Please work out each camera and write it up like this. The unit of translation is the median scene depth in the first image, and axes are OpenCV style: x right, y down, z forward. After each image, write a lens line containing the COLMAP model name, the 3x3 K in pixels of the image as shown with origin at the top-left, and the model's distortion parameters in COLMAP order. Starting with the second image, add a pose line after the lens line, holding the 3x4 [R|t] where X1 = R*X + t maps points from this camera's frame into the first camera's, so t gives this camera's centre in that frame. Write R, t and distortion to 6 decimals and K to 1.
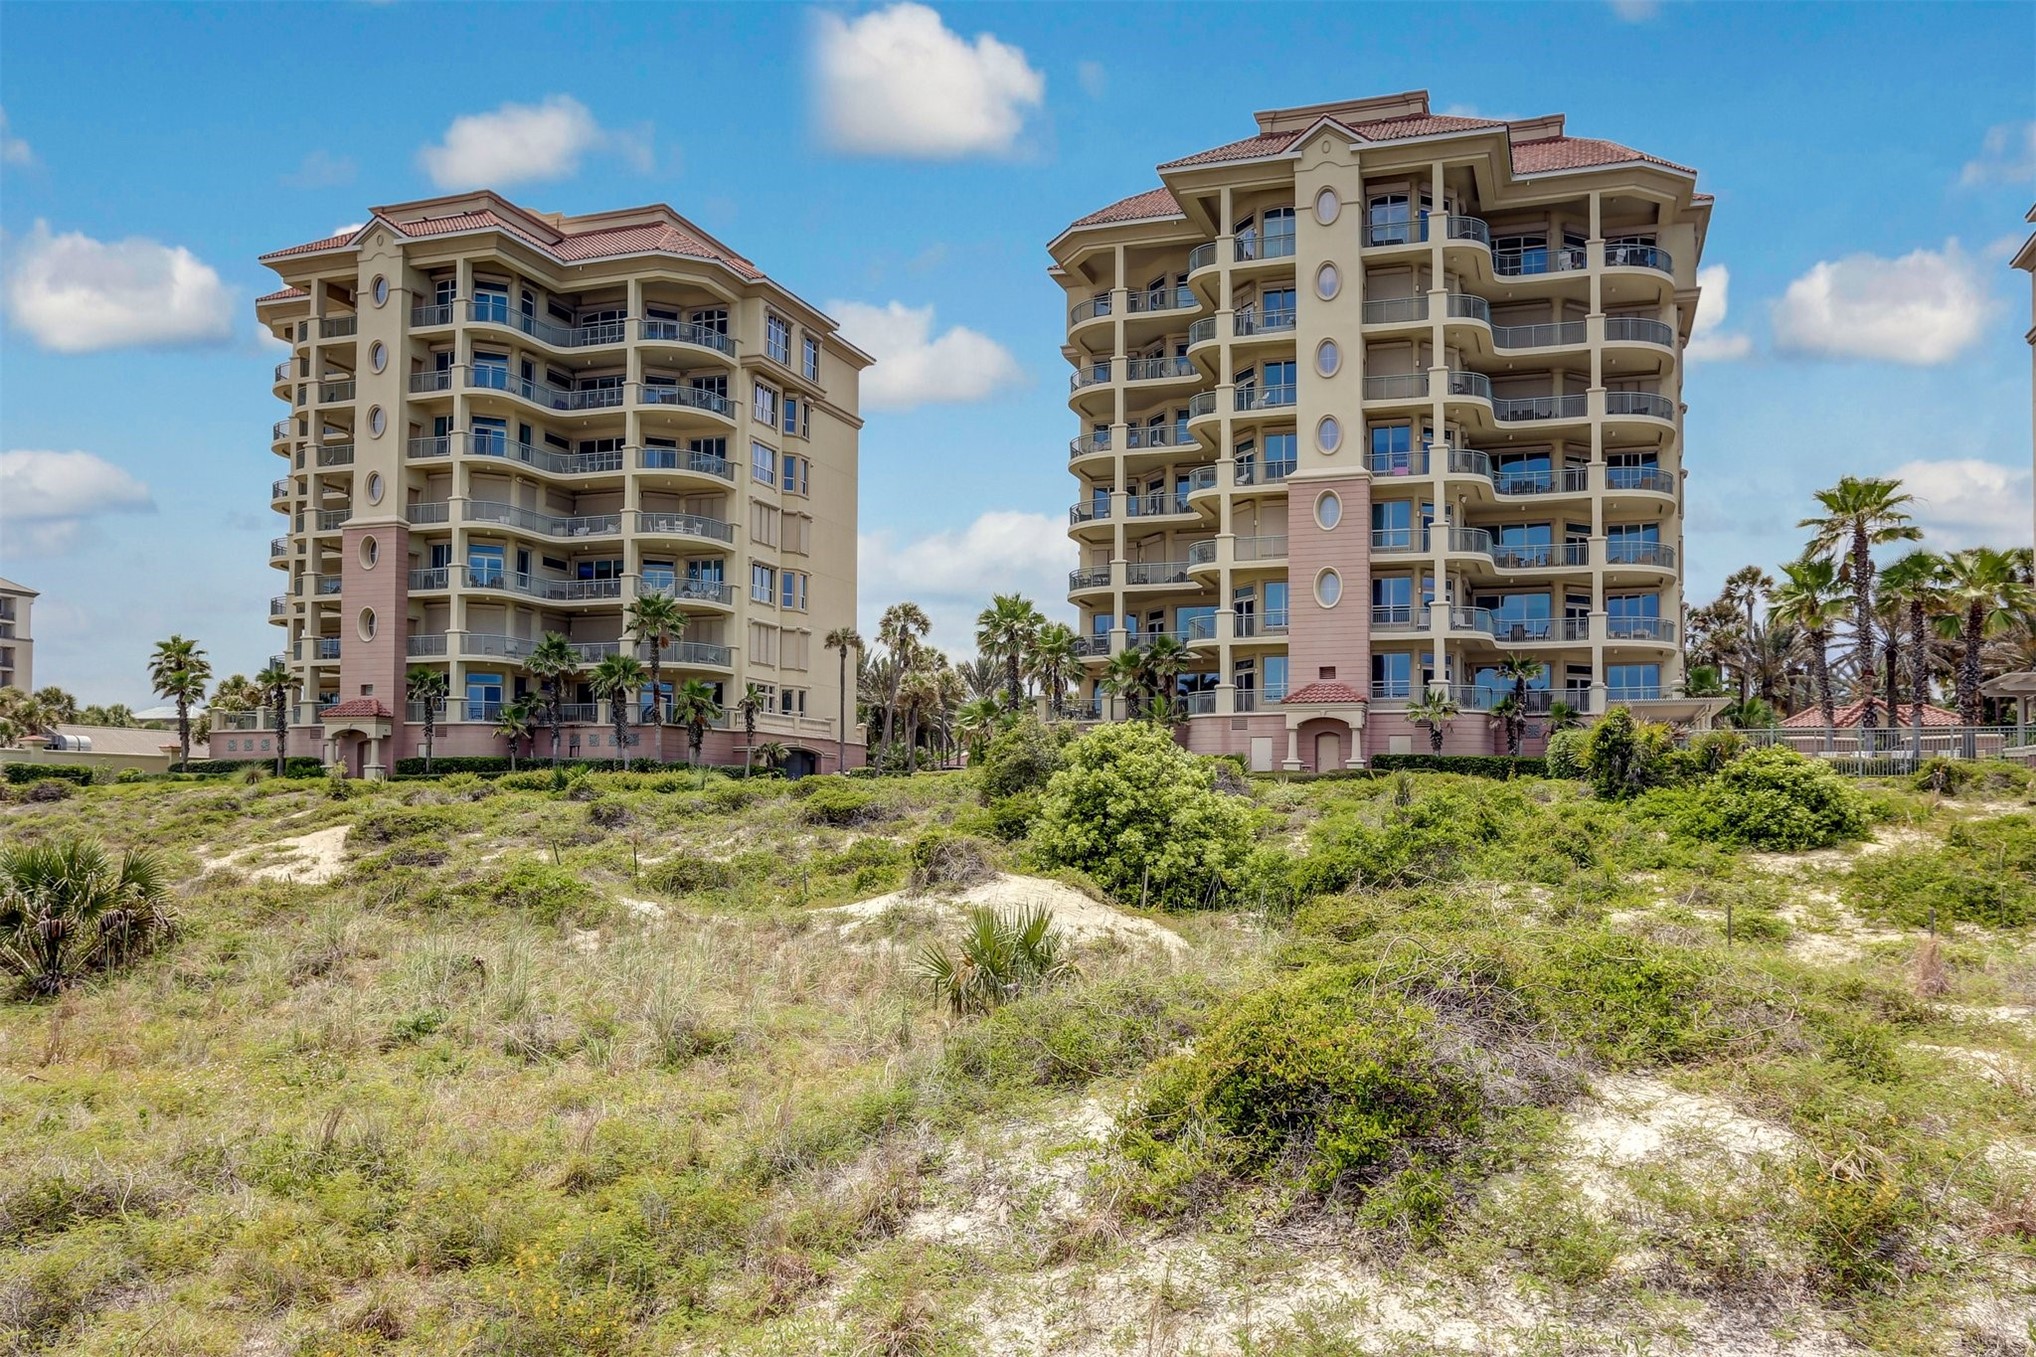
lens RADIAL K [[1578.4, 0, 1036.6], [0, 1578.4, 756.9], [0, 0, 1]] dist [-0.001257, -0.007192]
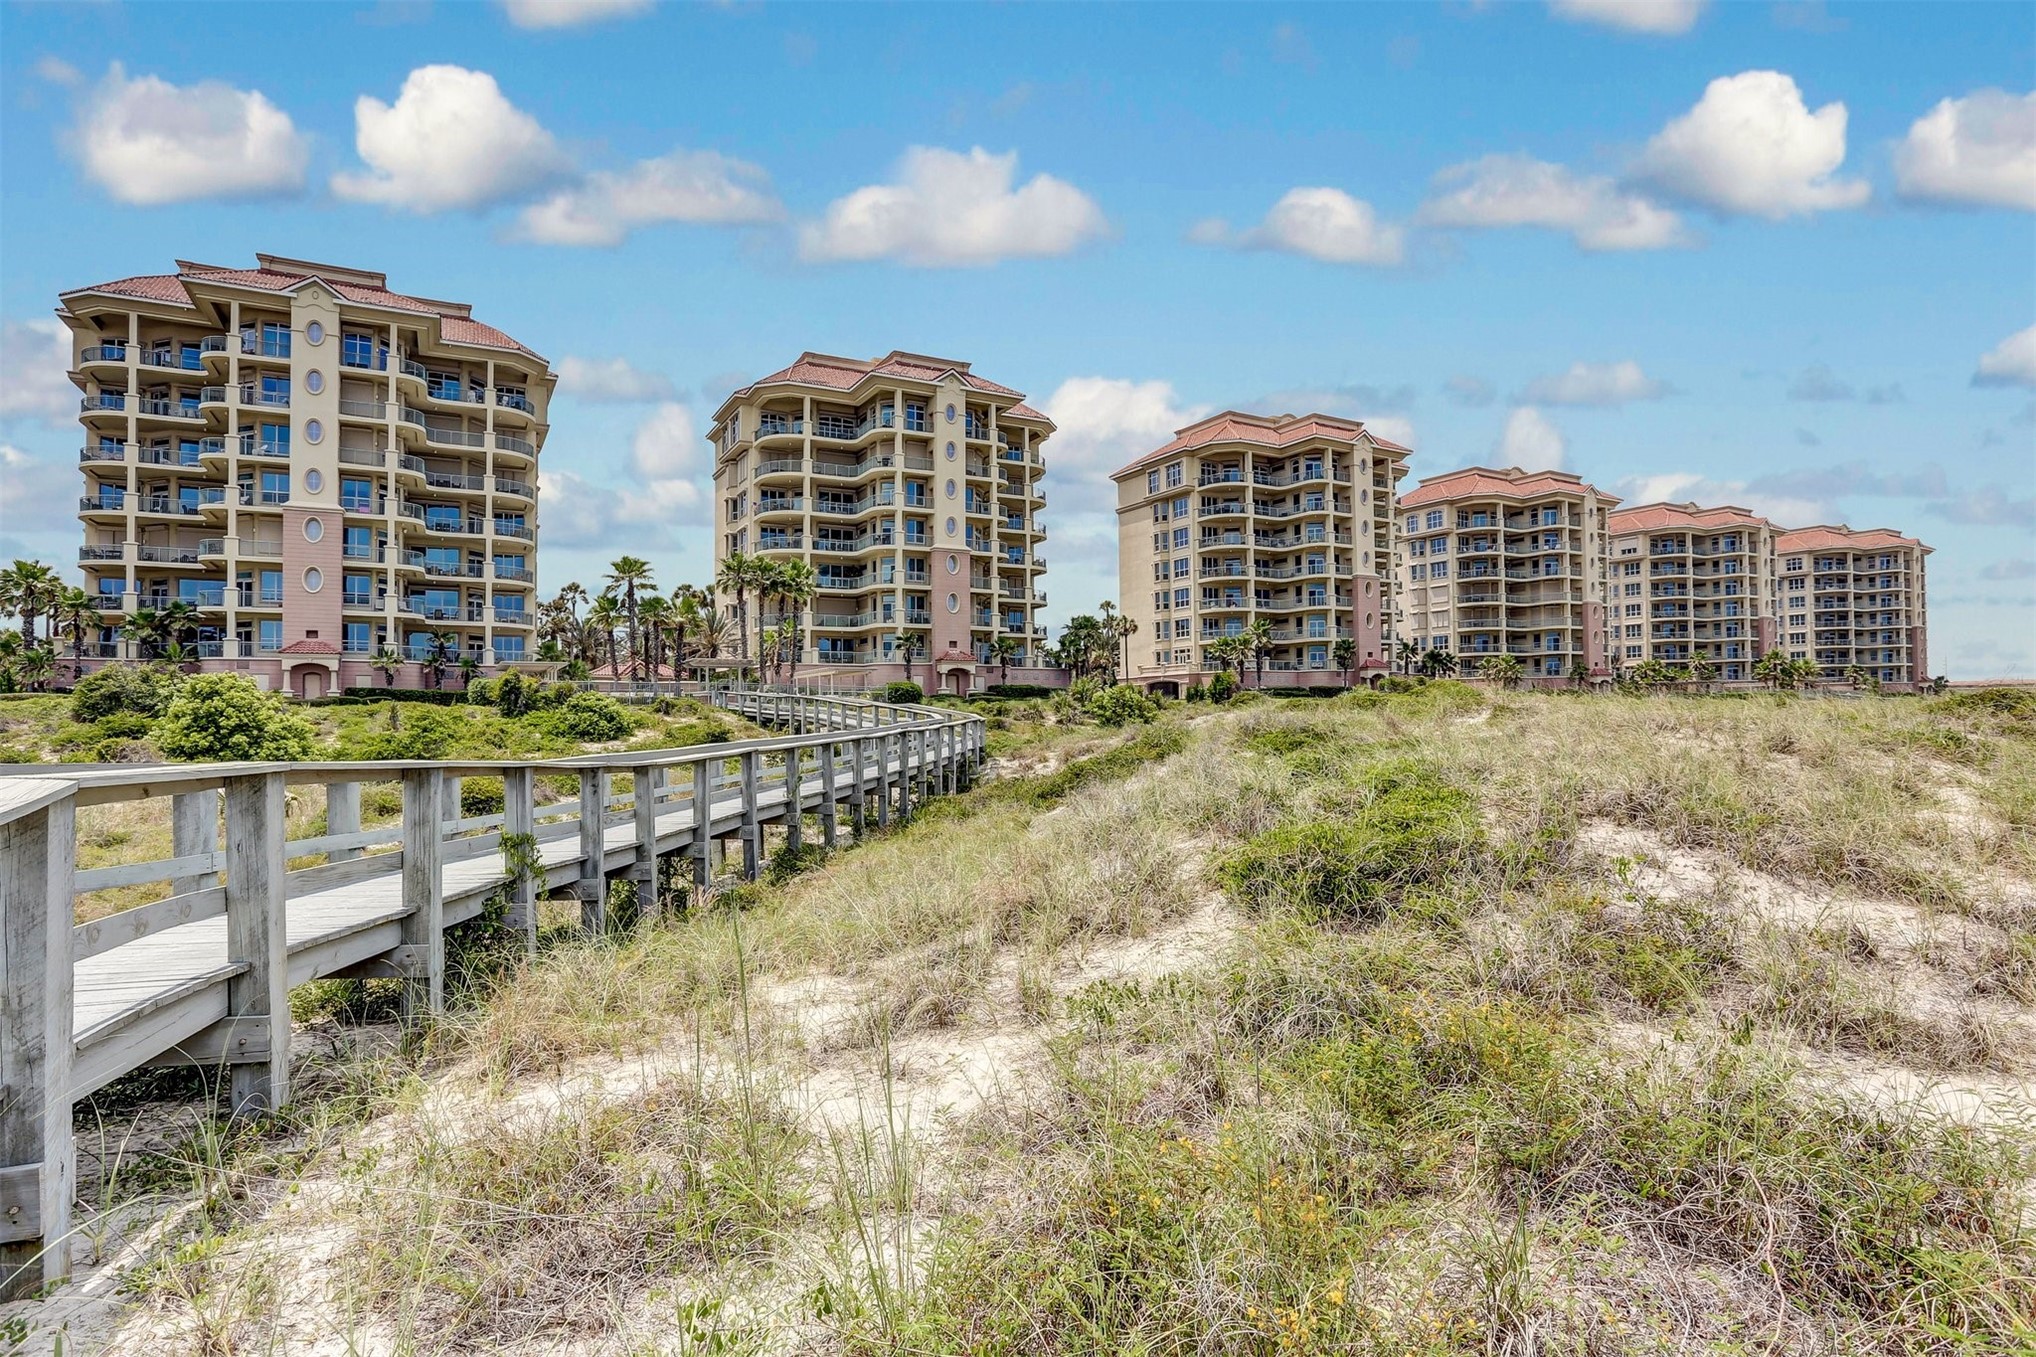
lens RADIAL K [[1043.8, 0, 1008.2], [0, 1043.8, 710.8], [0, 0, 1]] dist [-0.053797, 0.017958]
pose [[0.676084, -0.004562, 0.736810, -0.083557], [-0.015318, 0.999678, 0.020245, -0.008501], [-0.736665, -0.024973, 0.675797, -0.165227]]
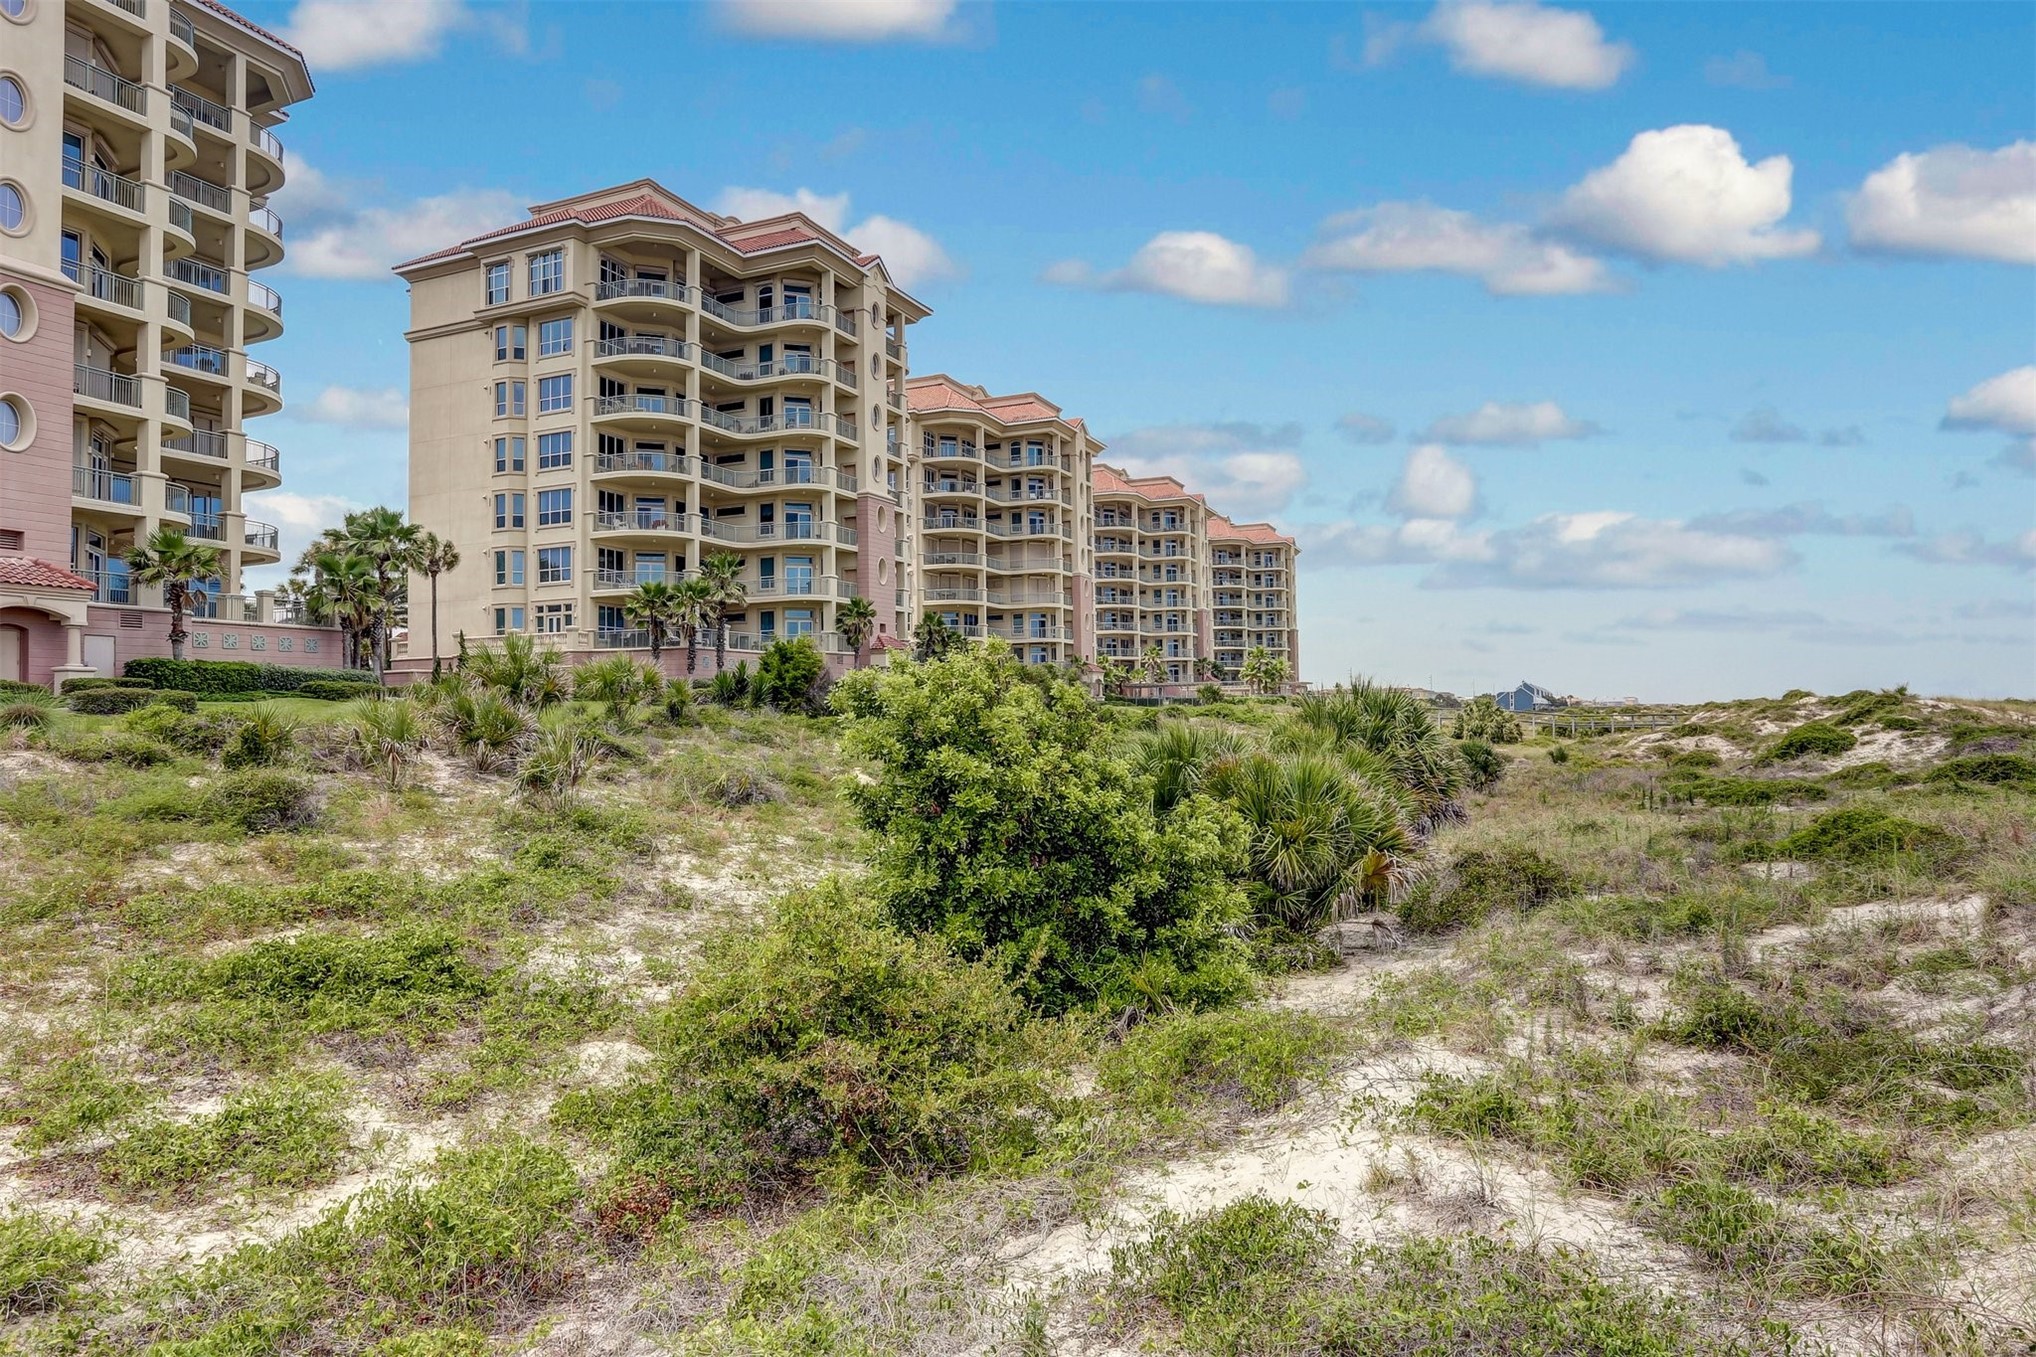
lens RADIAL K [[1255.2, 0, 1017.0], [0, 1255.2, 686.7], [0, 0, 1]] dist [-0.040755, 0.011898]
pose [[0.104819, 0.016031, 0.994362, 0.304436], [-0.027587, 0.999532, -0.013206, -0.005174], [-0.994109, -0.026048, 0.105212, 0.231601]]
